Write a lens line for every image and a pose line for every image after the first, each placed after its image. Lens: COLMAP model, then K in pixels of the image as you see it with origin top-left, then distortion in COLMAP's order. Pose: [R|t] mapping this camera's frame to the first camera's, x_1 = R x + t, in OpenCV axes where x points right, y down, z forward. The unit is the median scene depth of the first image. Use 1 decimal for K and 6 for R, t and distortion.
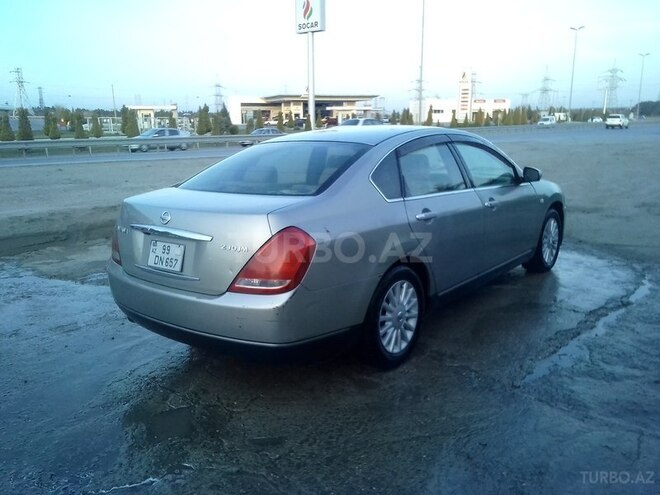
lens RADIAL K [[540.0, 0, 329.9], [0, 540.0, 249.7], [0, 0, 1]] dist [0.104559, -0.139088]
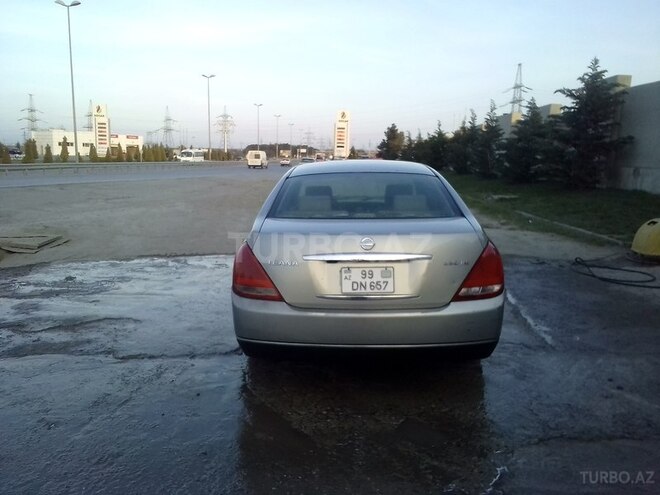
lens RADIAL K [[540.0, 0, 329.9], [0, 540.0, 249.7], [0, 0, 1]] dist [0.104559, -0.139088]
pose [[0.802714, -0.076181, 0.591479, -0.225125], [0.113746, 0.993158, -0.026451, -0.006491], [-0.585417, 0.088510, 0.805887, 0.047153]]
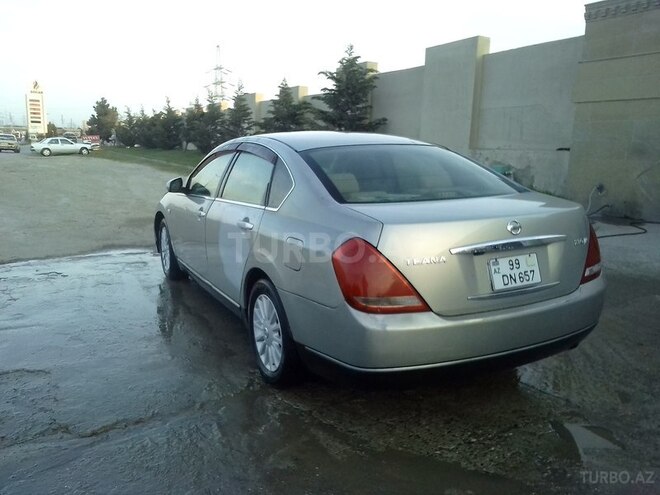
lens RADIAL K [[540.0, 0, 329.9], [0, 540.0, 249.7], [0, 0, 1]] dist [0.104559, -0.139088]
pose [[0.408507, -0.158414, 0.898903, -0.277848], [0.188788, 0.978193, 0.086592, -0.035562], [-0.893018, 0.134329, 0.429505, 0.206317]]
